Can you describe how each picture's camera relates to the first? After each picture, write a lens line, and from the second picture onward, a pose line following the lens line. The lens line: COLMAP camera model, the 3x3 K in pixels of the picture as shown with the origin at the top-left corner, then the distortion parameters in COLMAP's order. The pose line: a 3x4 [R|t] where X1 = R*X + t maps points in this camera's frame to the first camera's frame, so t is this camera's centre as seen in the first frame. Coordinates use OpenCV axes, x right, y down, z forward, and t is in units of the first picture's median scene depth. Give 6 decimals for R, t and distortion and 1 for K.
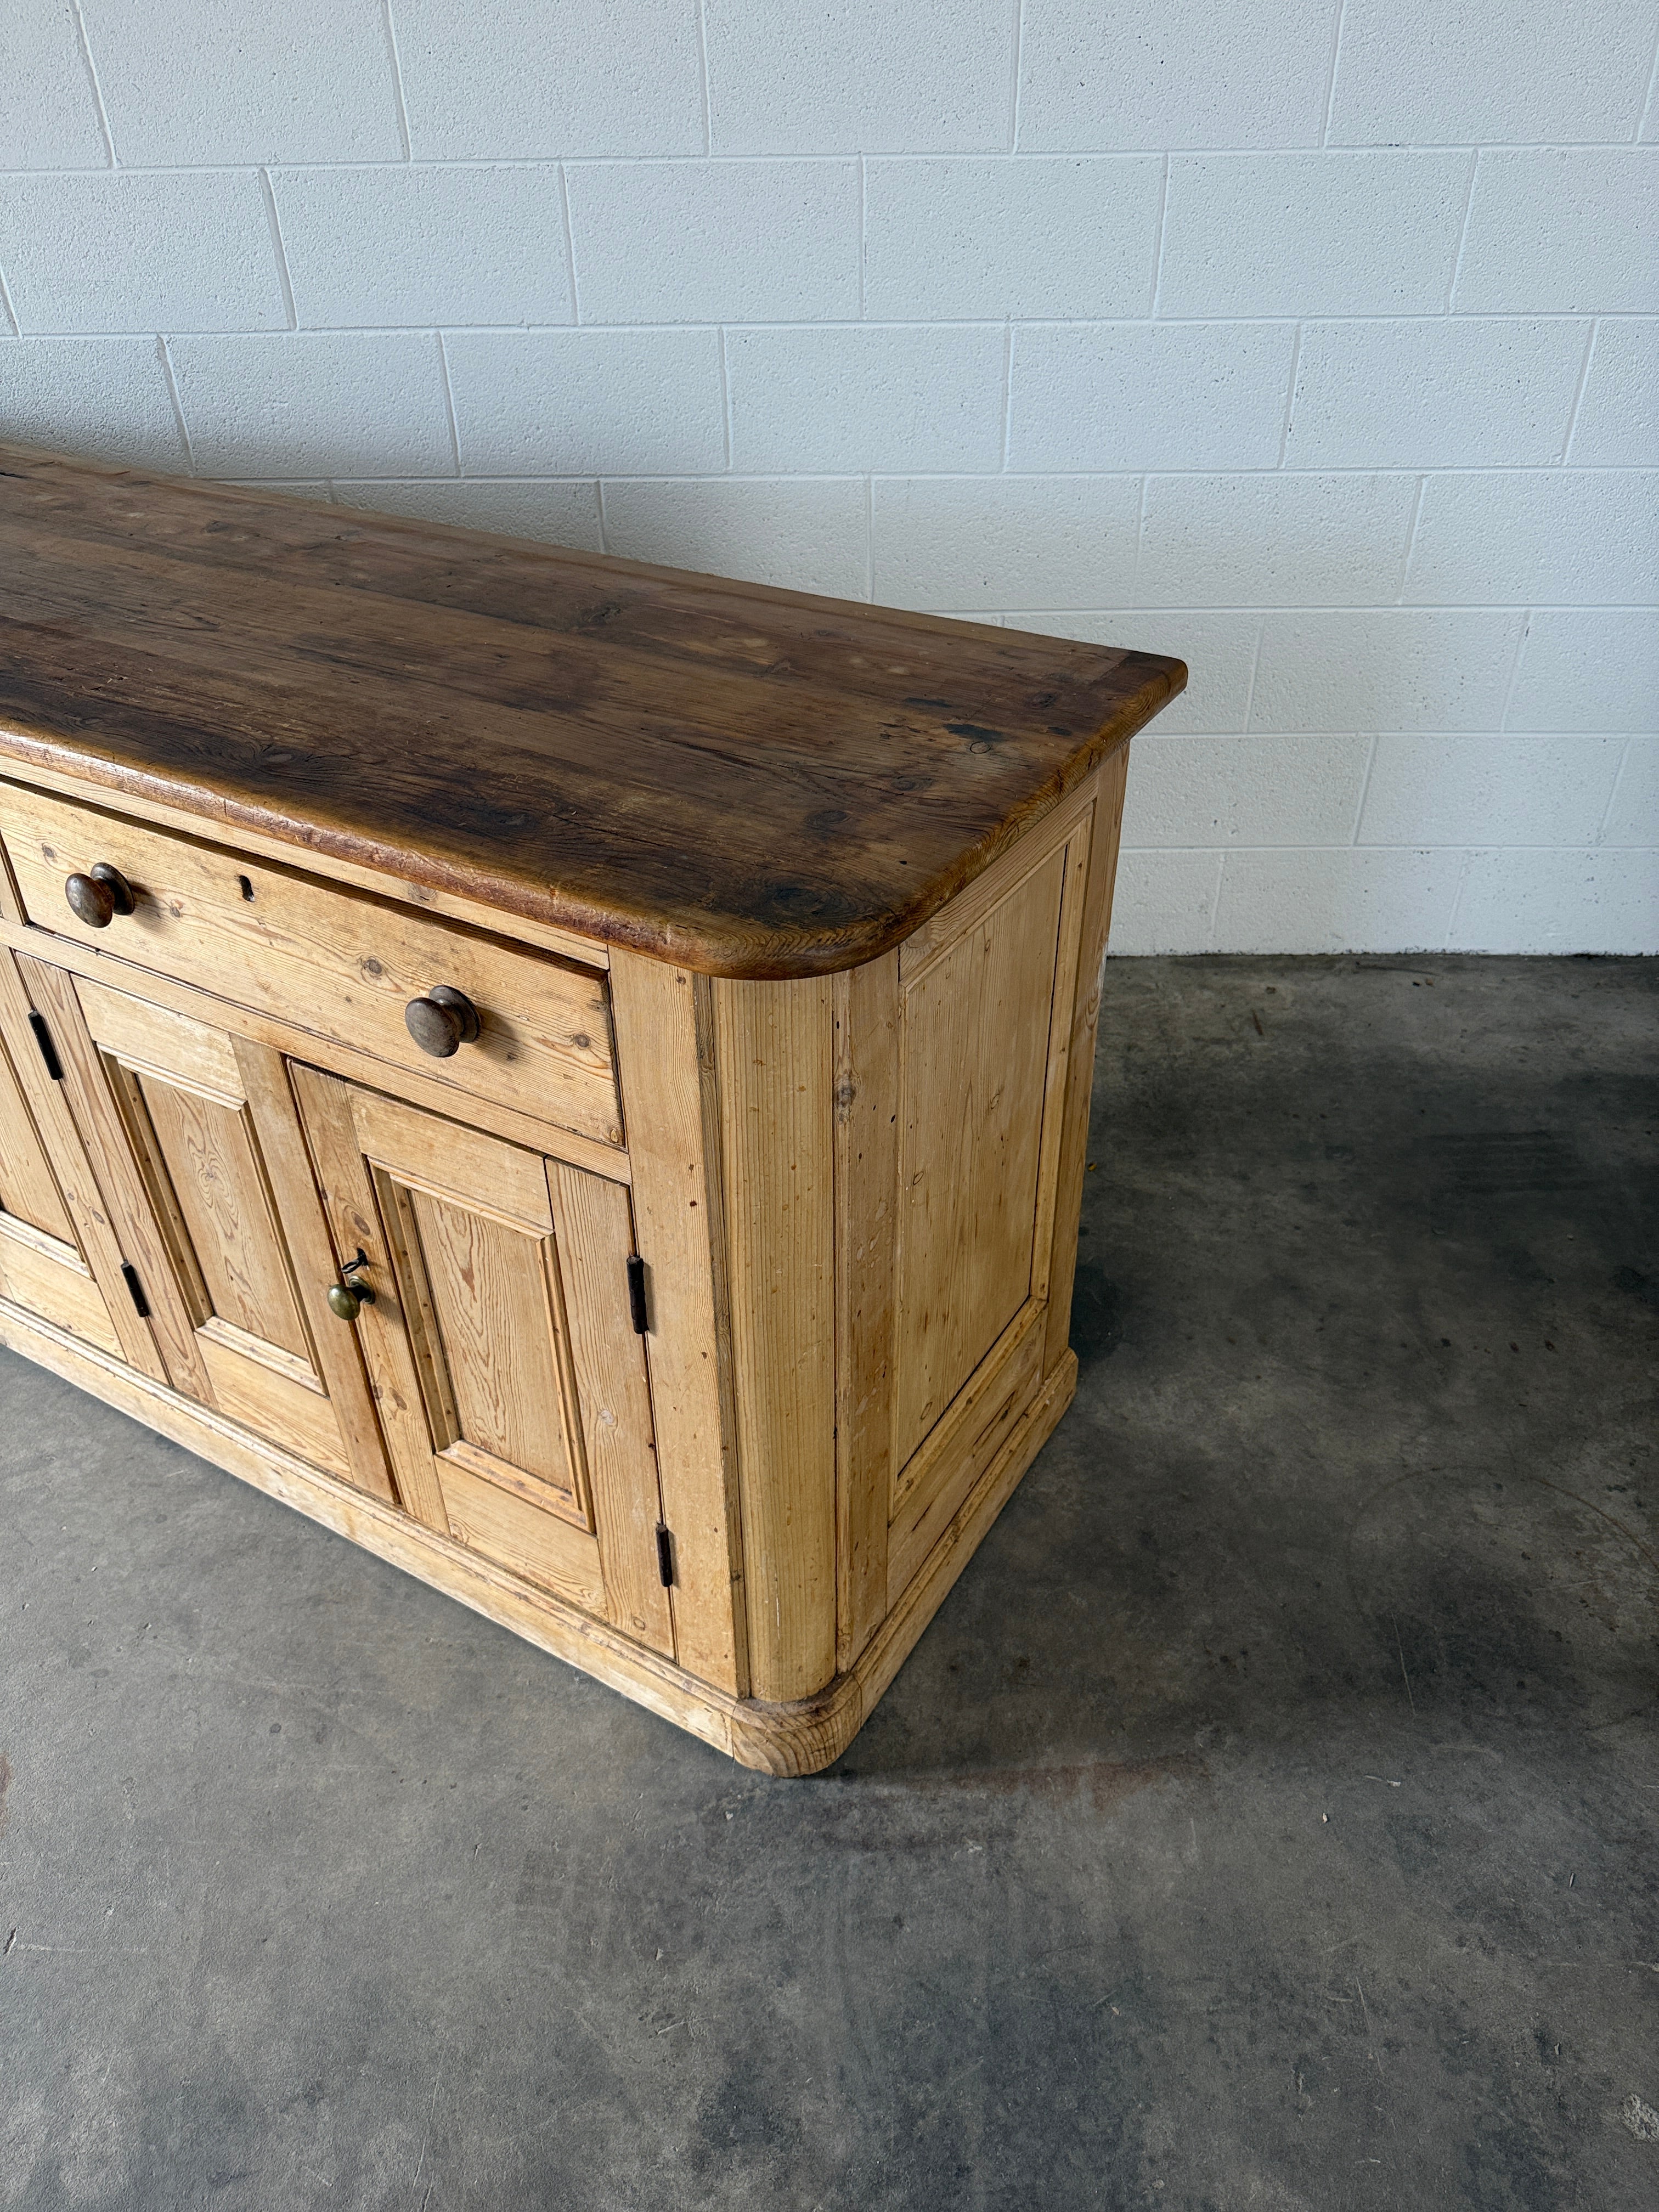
lens RADIAL K [[1575.6, 0, 838.3], [0, 1575.6, 1118.7], [0, 0, 1]] dist [0.058587, -0.070278]
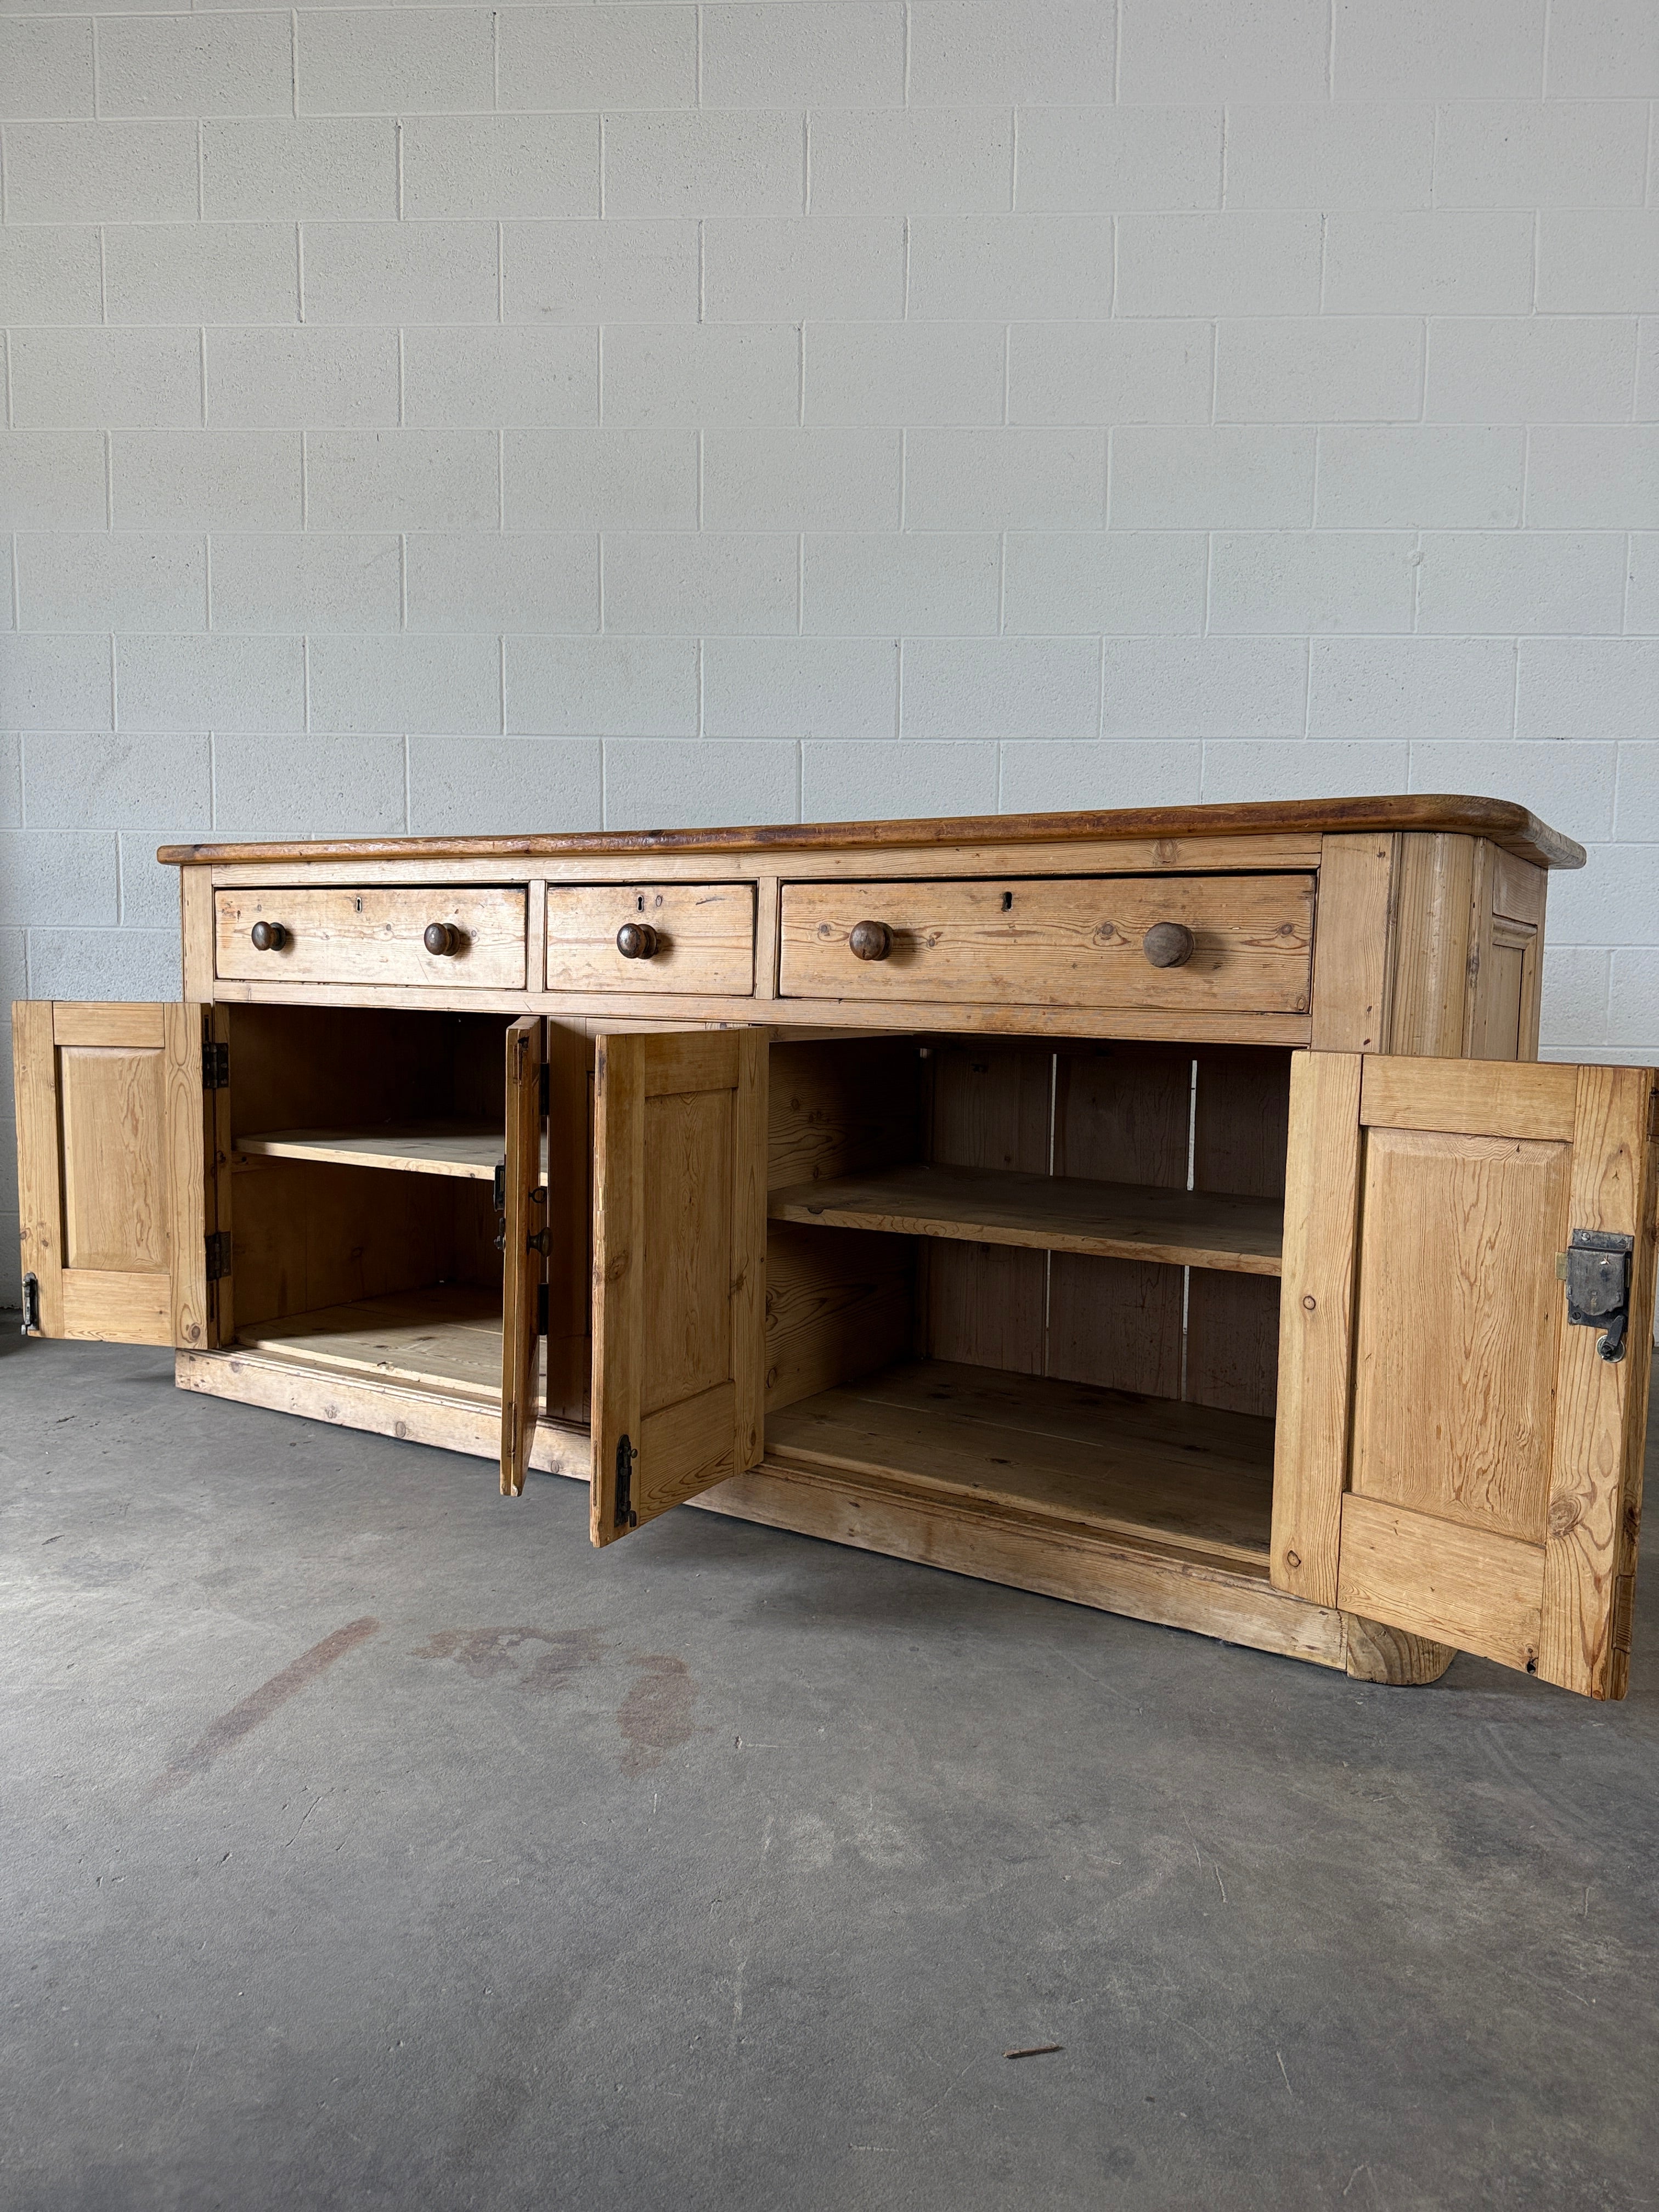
lens RADIAL K [[1575.6, 0, 831.3], [0, 1575.6, 1113.5], [0, 0, 1]] dist [0.058587, -0.070278]
pose [[0.999508, 0.030113, -0.008737, -0.406547], [-0.030343, 0.858748, -0.511498, 0.620677], [-0.007900, 0.511512, 0.859240, -0.135570]]
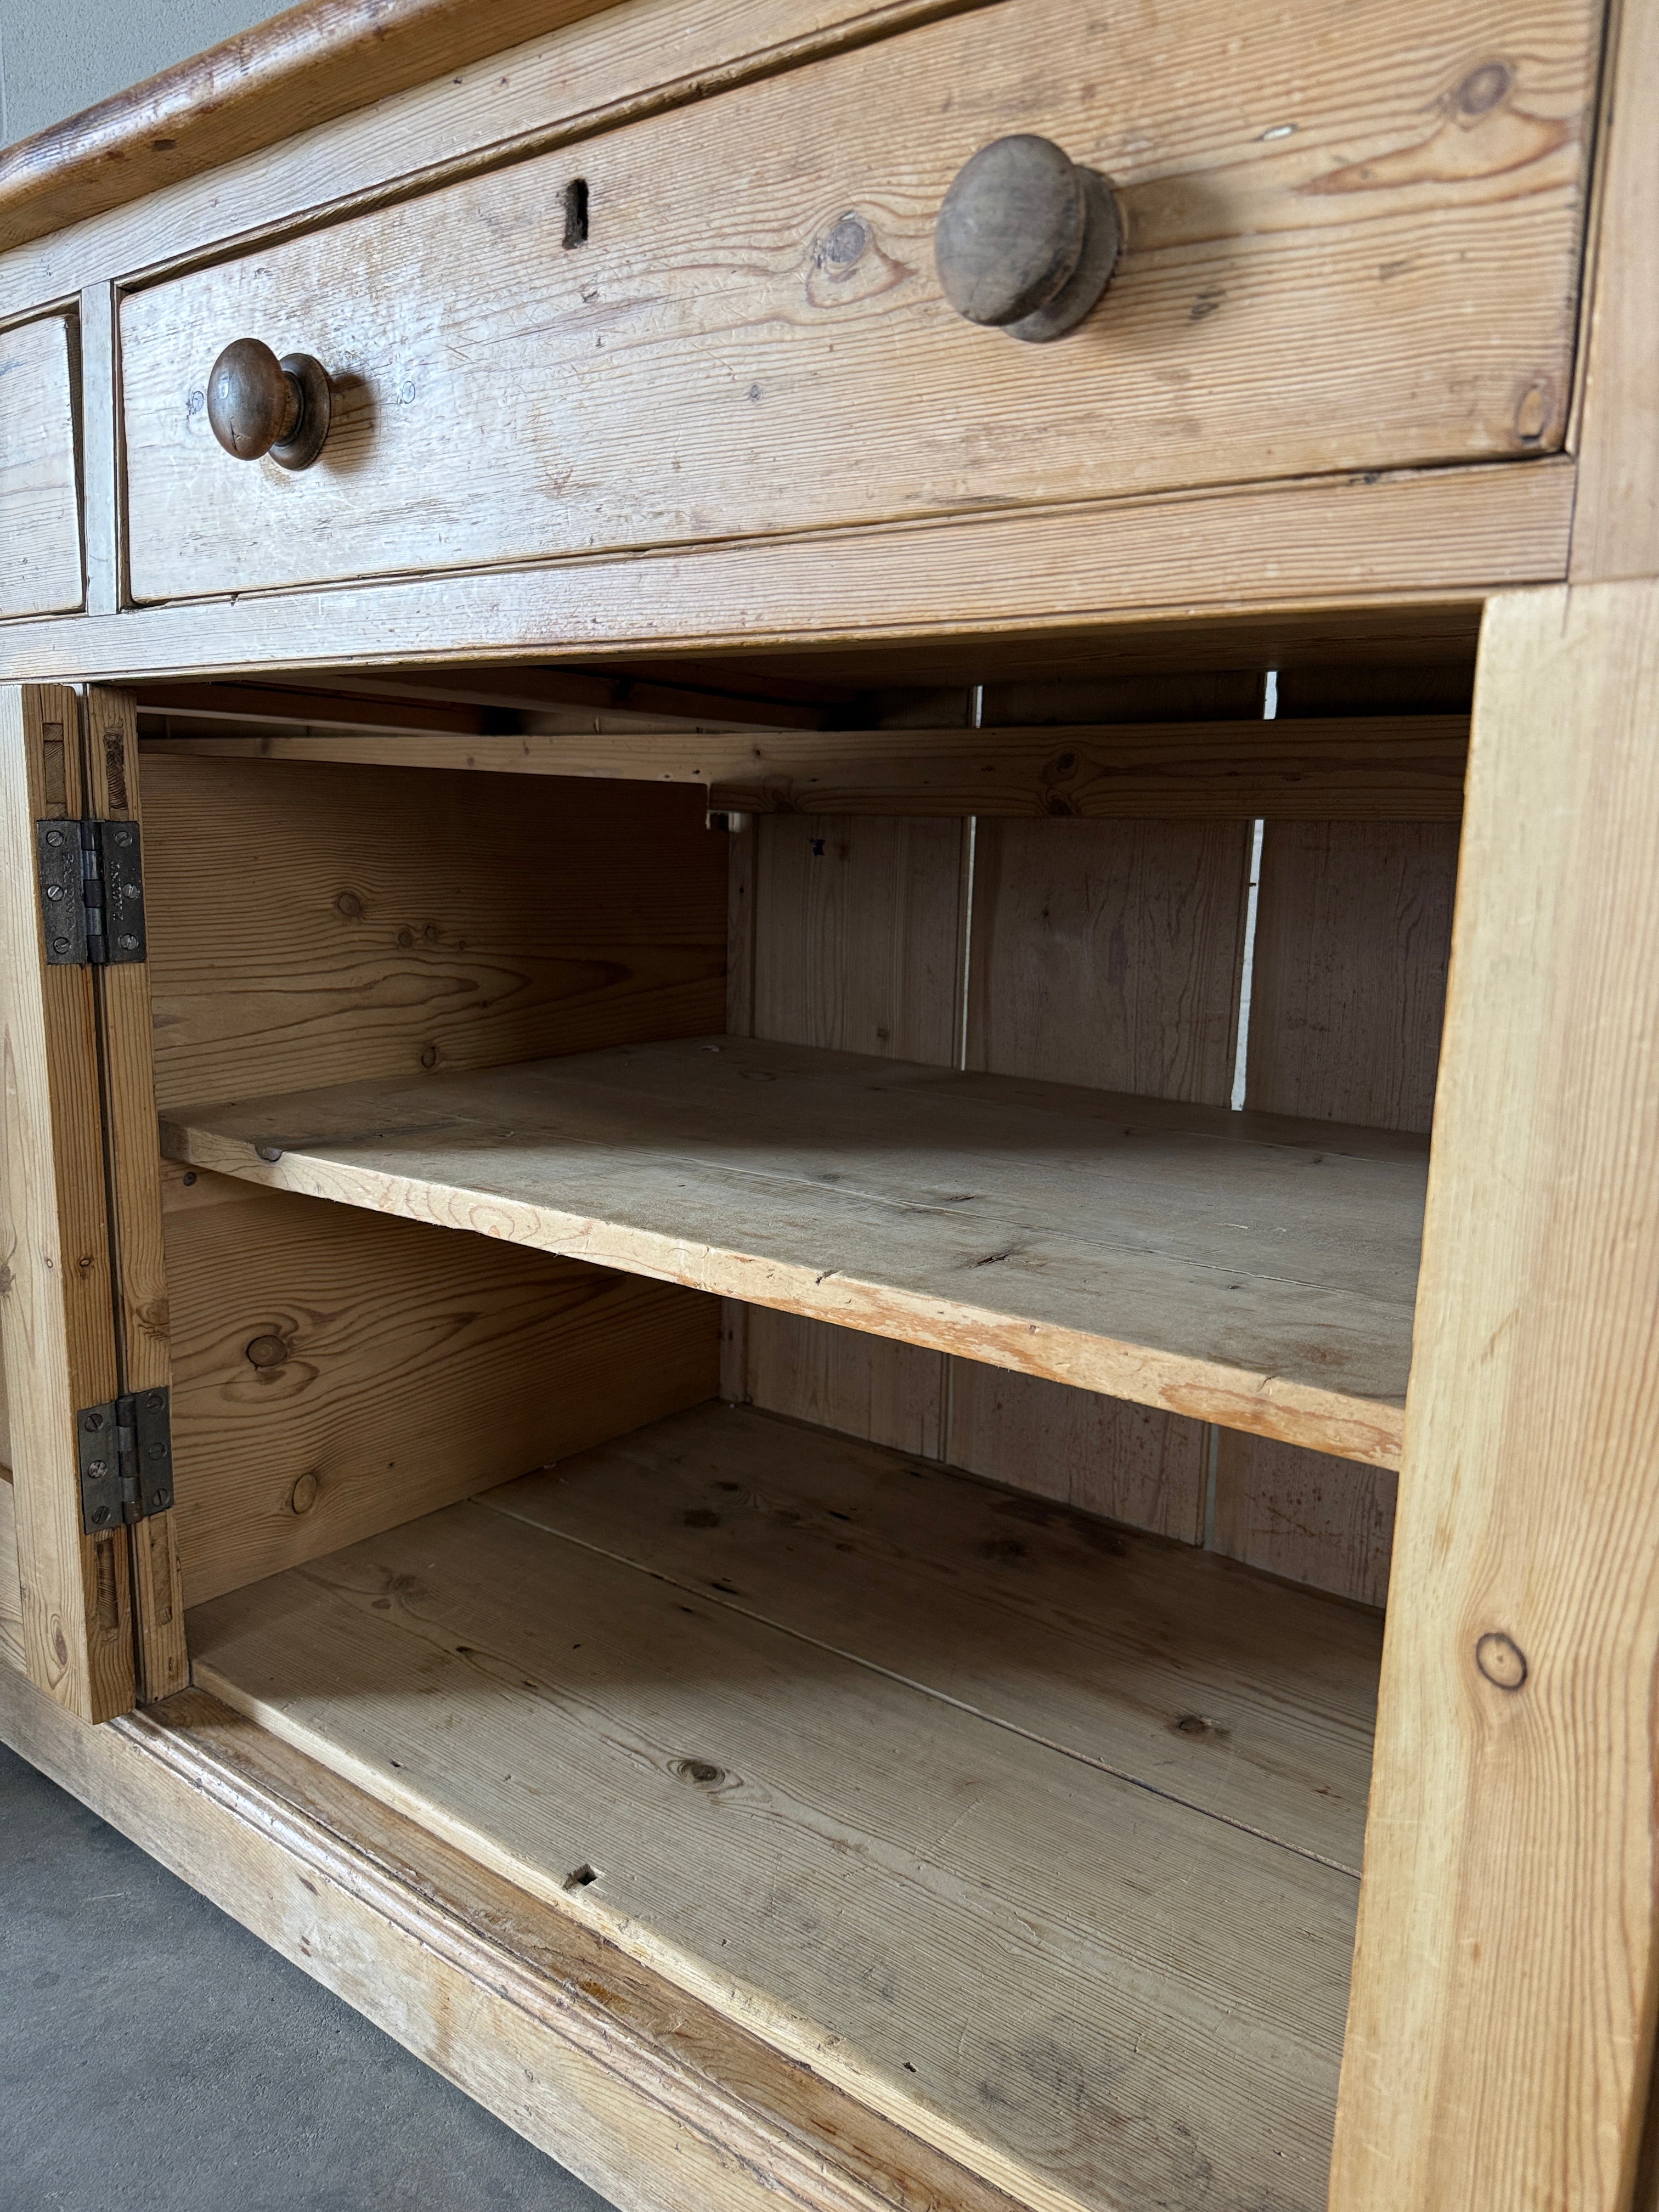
lens RADIAL K [[1575.6, 0, 845.6], [0, 1575.6, 1122.4], [0, 0, 1]] dist [0.058587, -0.070278]
pose [[0.993539, 0.055871, -0.098785, -0.181700], [-0.093062, 0.899279, -0.427360, 0.227611], [0.064958, 0.433792, 0.898669, 0.547521]]
